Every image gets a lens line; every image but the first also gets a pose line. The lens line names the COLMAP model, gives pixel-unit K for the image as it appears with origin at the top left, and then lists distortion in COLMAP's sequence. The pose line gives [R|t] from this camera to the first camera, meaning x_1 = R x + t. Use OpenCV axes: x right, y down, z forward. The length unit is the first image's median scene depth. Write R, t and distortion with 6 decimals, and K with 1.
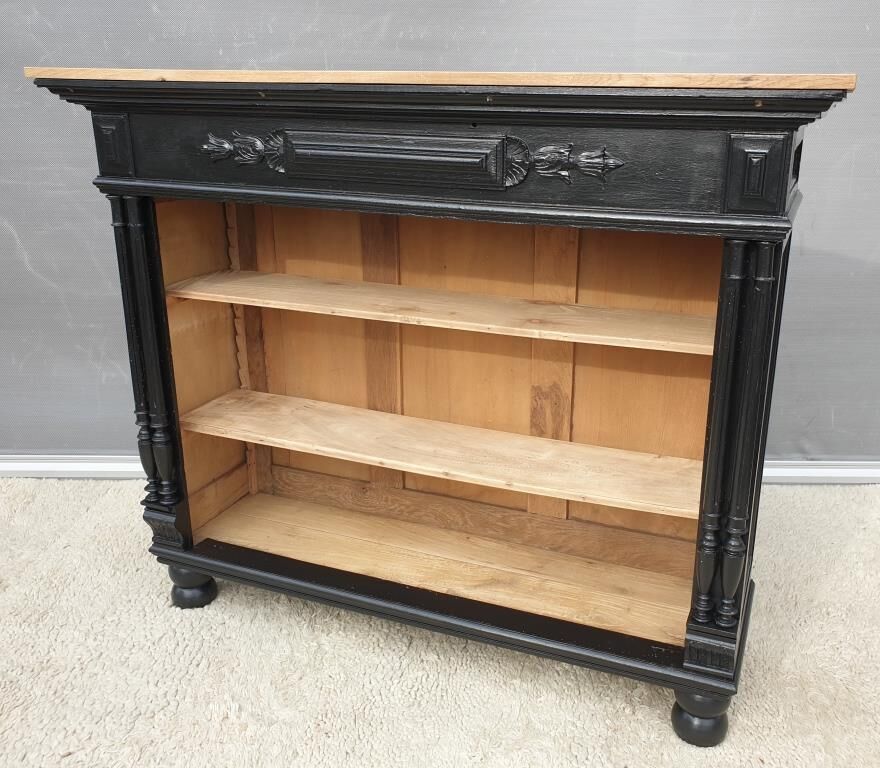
lens RADIAL K [[841.0, 0, 499.8], [0, 841.0, 369.3], [0, 0, 1]] dist [0.169056, -0.528247]
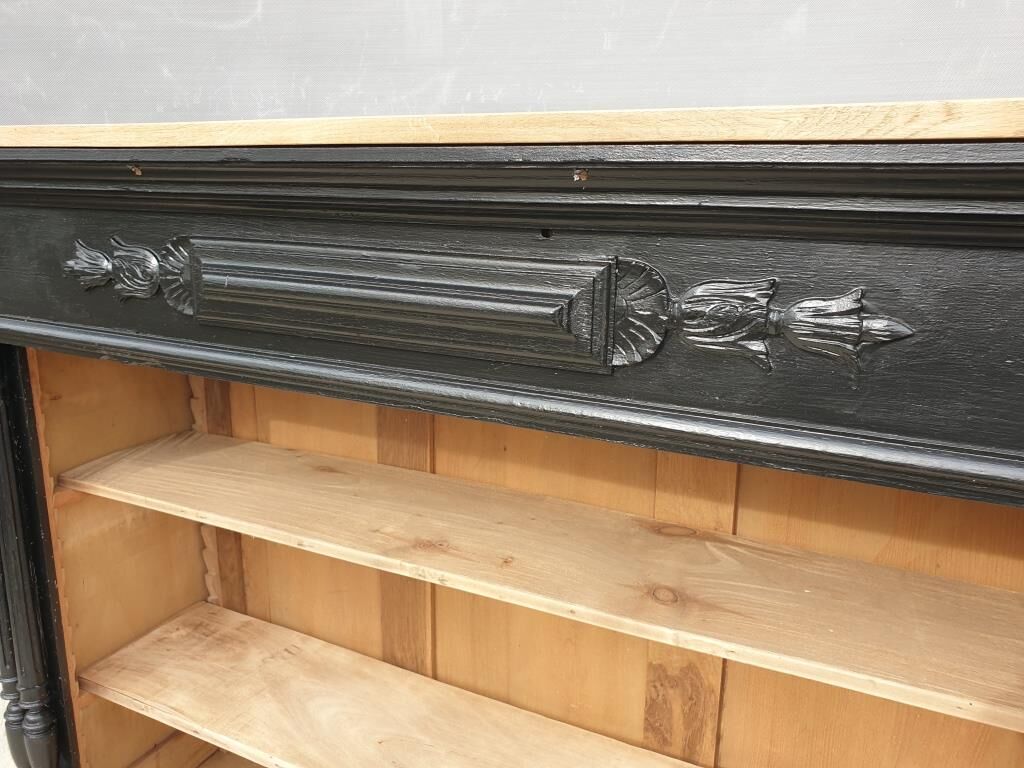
lens RADIAL K [[810.9, 0, 518.7], [0, 810.9, 369.8], [0, 0, 1]] dist [0.014428, -0.008826]
pose [[0.995217, 0.018990, -0.095829, -0.001183], [-0.026807, 0.996357, -0.080960, -0.133962], [0.093942, 0.083142, 0.992100, 0.430589]]
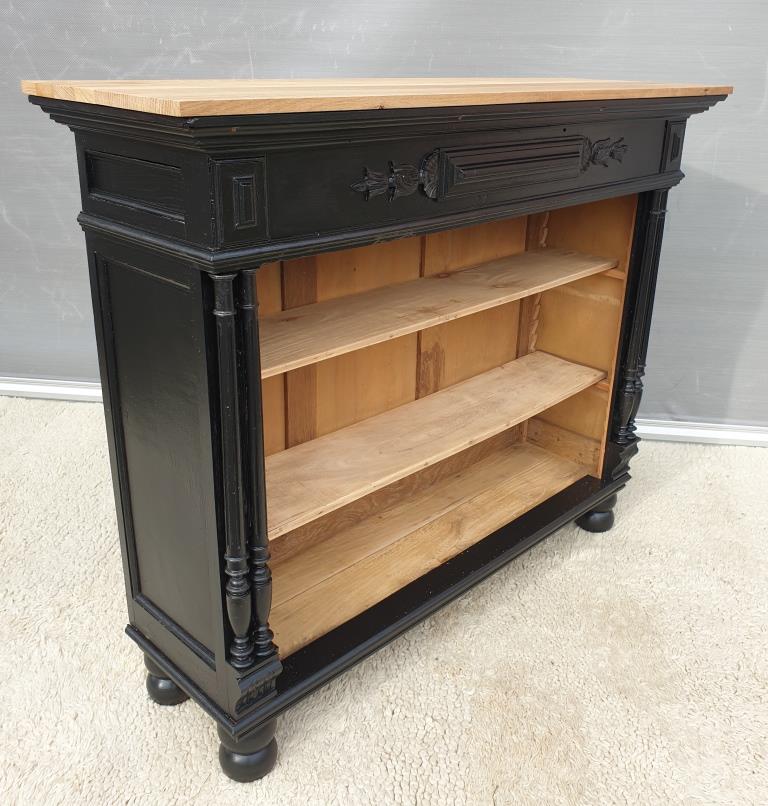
lens RADIAL K [[803.9, 0, 391.3], [0, 803.9, 350.3], [0, 0, 1]] dist [0.103932, -0.260016]
pose [[0.415959, -0.318767, 0.851684, -0.904735], [0.264617, 0.938452, 0.222005, -0.236026], [-0.870032, 0.133025, 0.474709, 0.533771]]
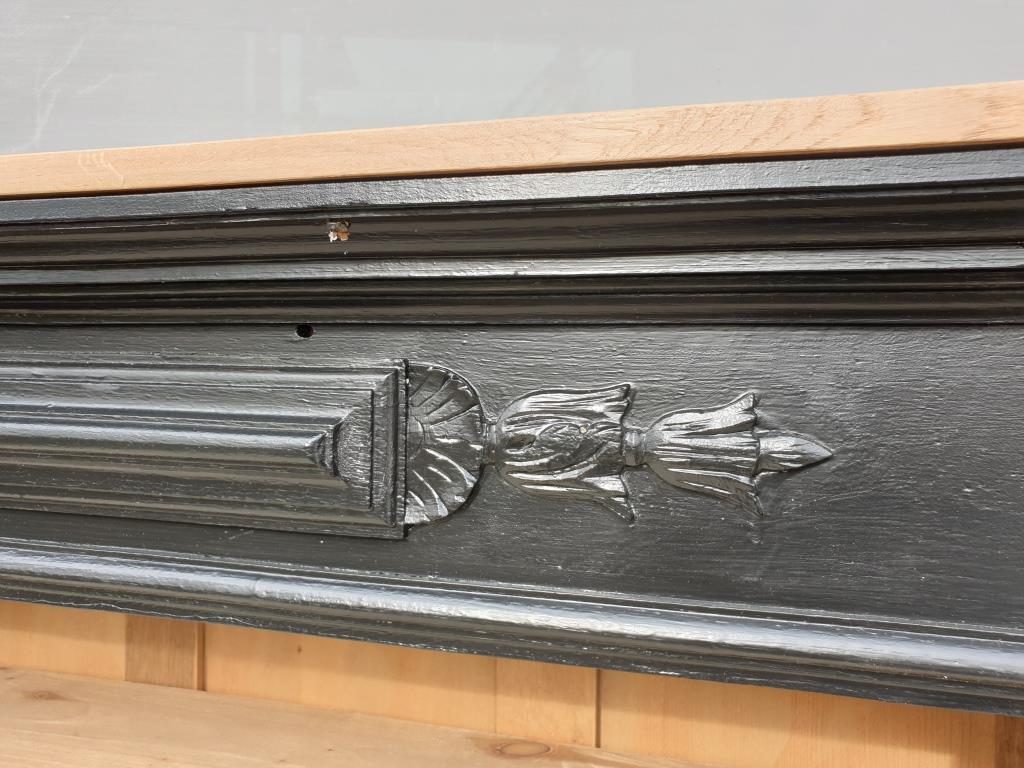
lens RADIAL K [[808.5, 0, 528.1], [0, 808.5, 351.7], [0, 0, 1]] dist [0.009285, -0.006752]
pose [[0.995395, -0.006005, 0.095666, 0.017169], [0.034836, 0.952454, -0.302684, -0.140400], [-0.089300, 0.304623, 0.948278, 0.534208]]
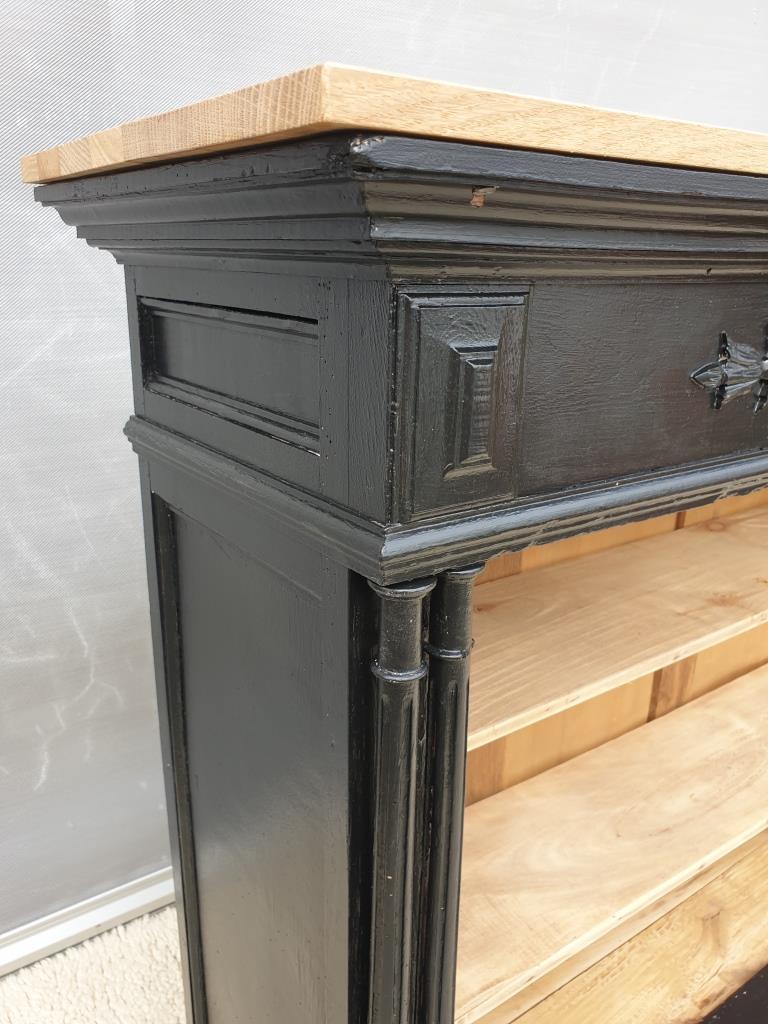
lens RADIAL K [[808.5, 0, 378.1], [0, 808.5, 522.6], [0, 0, 1]] dist [0.009285, -0.006752]
pose [[0.564430, -0.266696, 0.781212, -0.613402], [0.244813, 0.957877, 0.150128, -0.244768], [-0.788343, 0.106514, 0.605945, 0.779365]]
